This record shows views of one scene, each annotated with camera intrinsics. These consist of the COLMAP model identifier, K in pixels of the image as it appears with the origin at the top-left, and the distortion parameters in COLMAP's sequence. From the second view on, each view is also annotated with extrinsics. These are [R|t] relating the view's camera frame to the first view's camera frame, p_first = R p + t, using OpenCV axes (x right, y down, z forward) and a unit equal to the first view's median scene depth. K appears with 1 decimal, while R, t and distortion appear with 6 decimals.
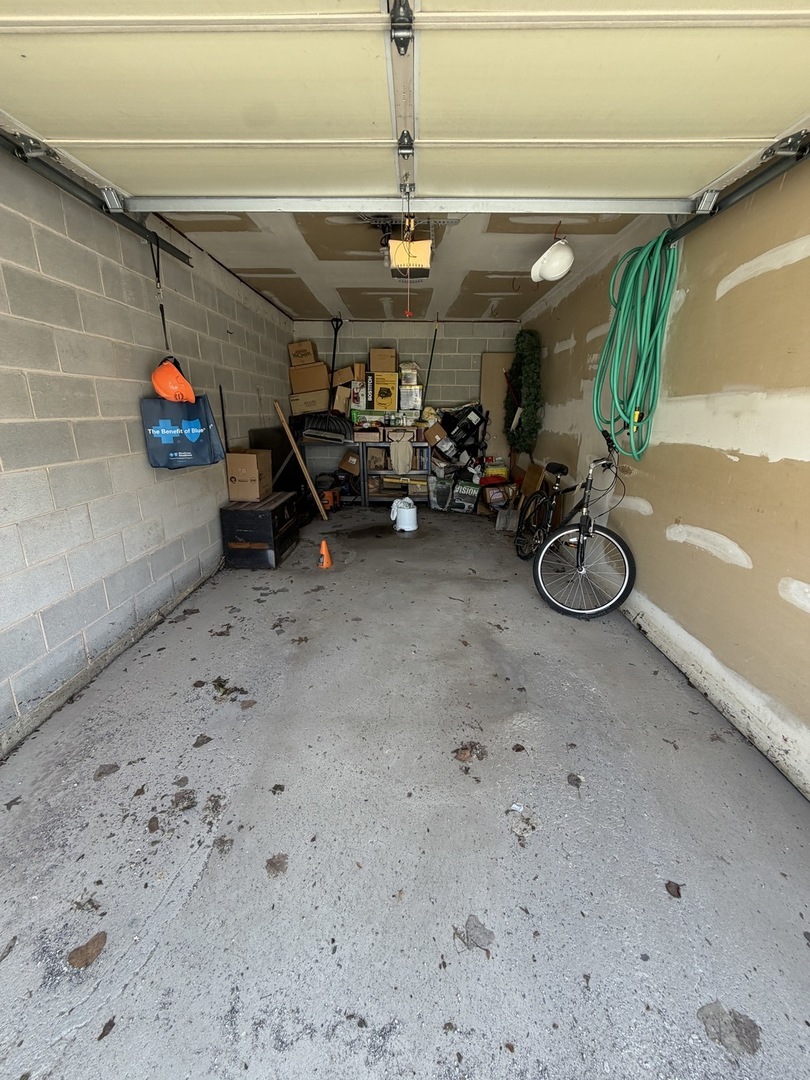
lens RADIAL K [[432.0, 0, 405.1], [0, 432.0, 537.1], [0, 0, 1]] dist [-0.003264, 0.001128]
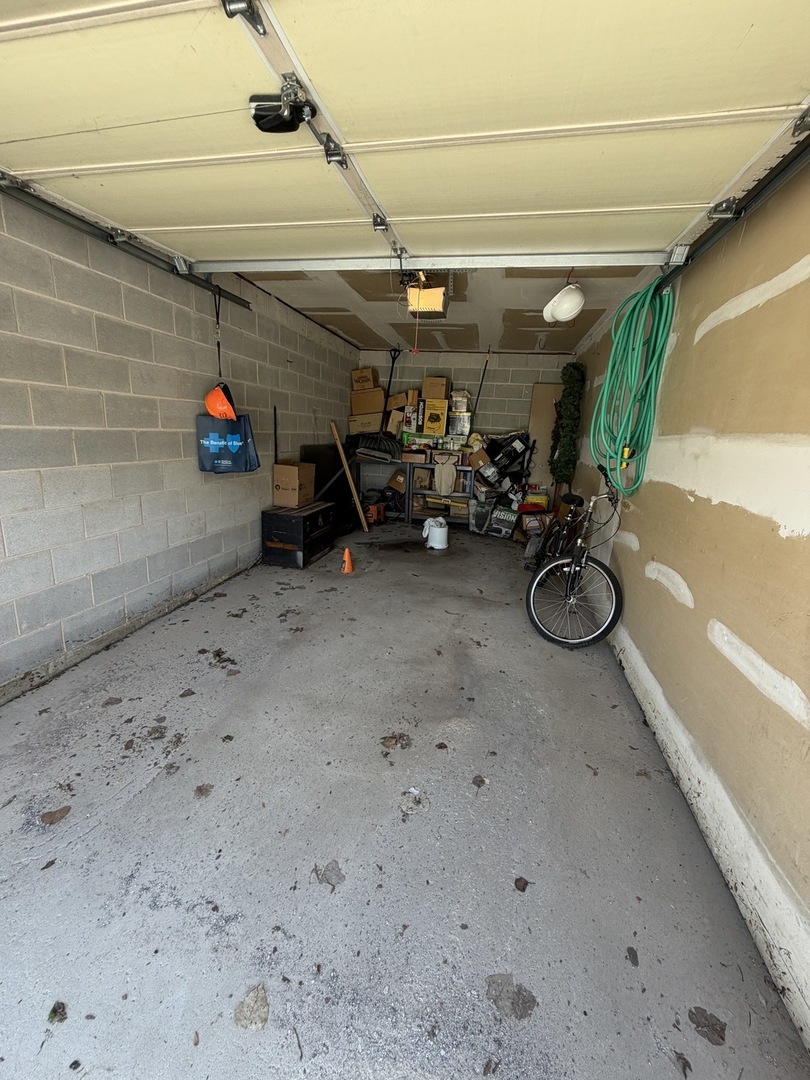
lens RADIAL K [[432.0, 0, 403.6], [0, 432.0, 536.9], [0, 0, 1]] dist [-0.003264, 0.001128]
pose [[0.978110, 0.093817, -0.185741, 0.299291], [-0.102697, 0.993957, -0.038760, 0.014588], [0.180982, 0.056987, 0.981834, -0.110427]]
